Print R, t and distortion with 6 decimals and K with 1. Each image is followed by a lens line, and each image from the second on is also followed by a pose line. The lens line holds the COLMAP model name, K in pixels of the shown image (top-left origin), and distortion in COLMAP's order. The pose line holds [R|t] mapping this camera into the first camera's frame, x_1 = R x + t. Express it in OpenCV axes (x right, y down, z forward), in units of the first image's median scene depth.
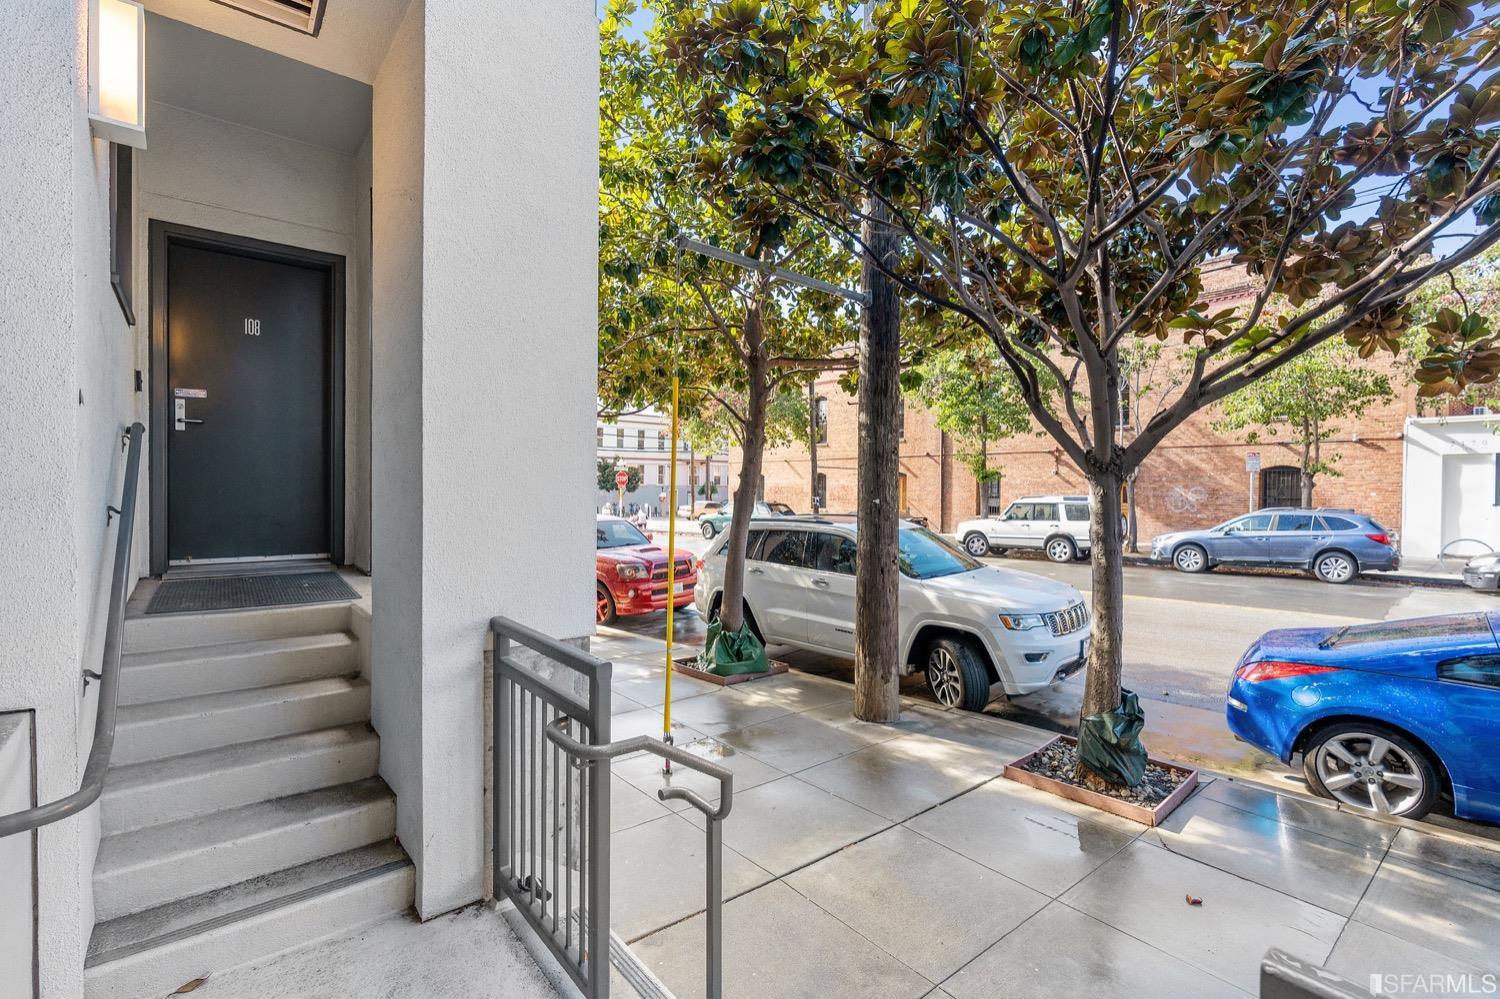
lens RADIAL K [[679.1, 0, 755.6], [0, 679.1, 491.0], [0, 0, 1]] dist [-0.000207, 0.000822]
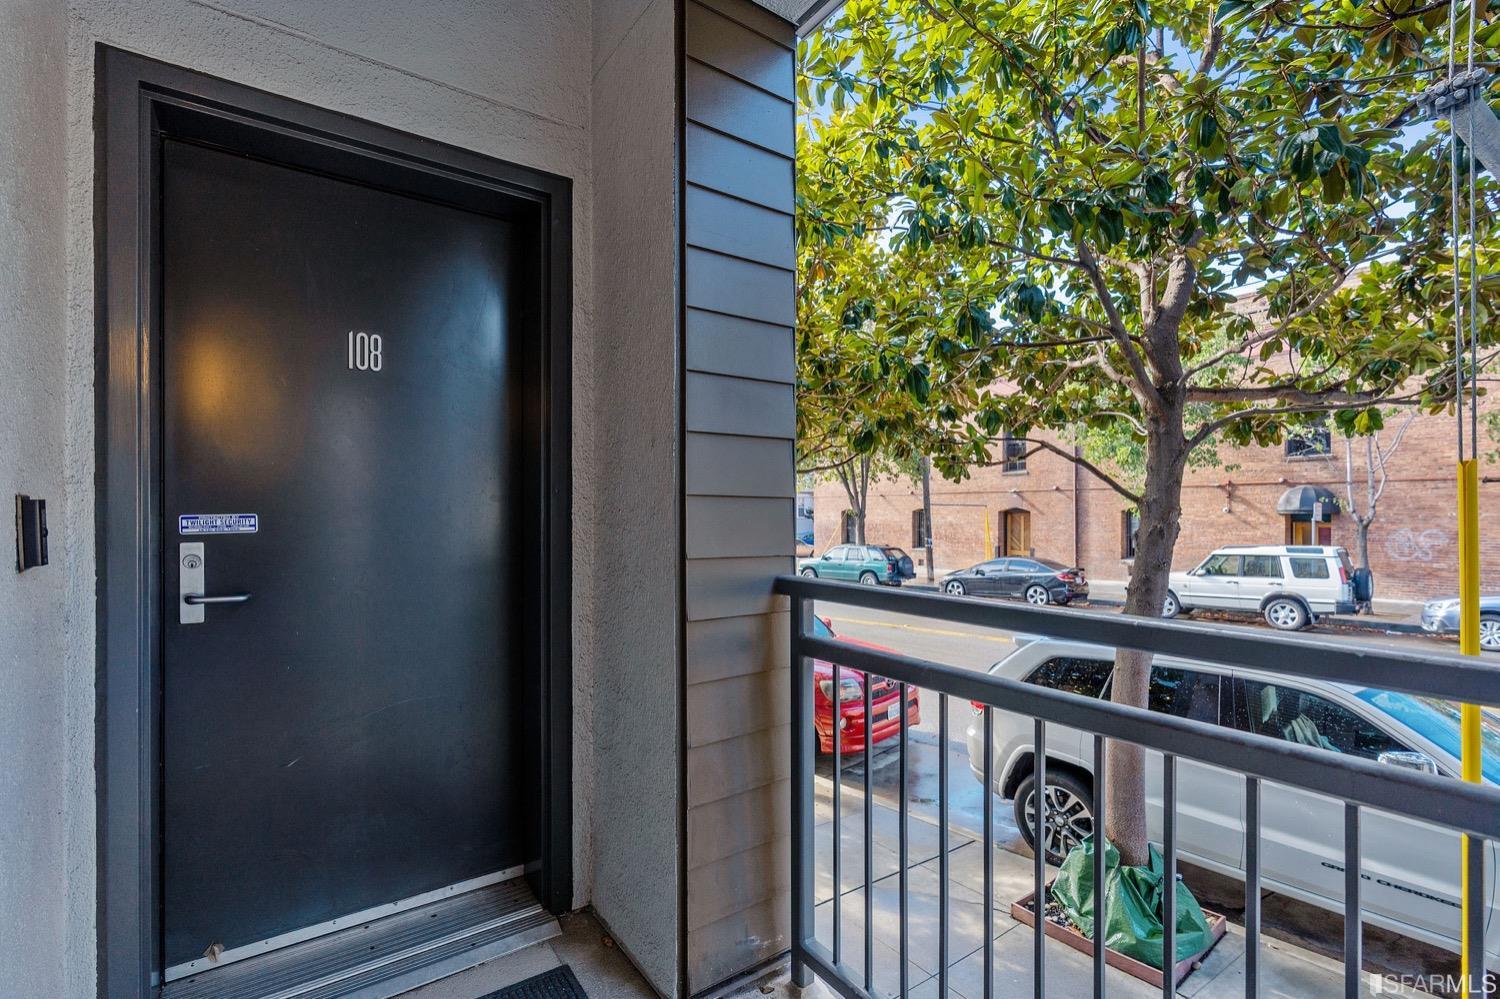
lens RADIAL K [[679.1, 0, 751.0], [0, 679.1, 508.3], [0, 0, 1]] dist [-0.000207, 0.000822]
pose [[0.997437, -0.009549, -0.070905, -0.120432], [0.008825, 0.999906, -0.010517, -0.035073], [0.070999, 0.009864, 0.997428, 0.152449]]
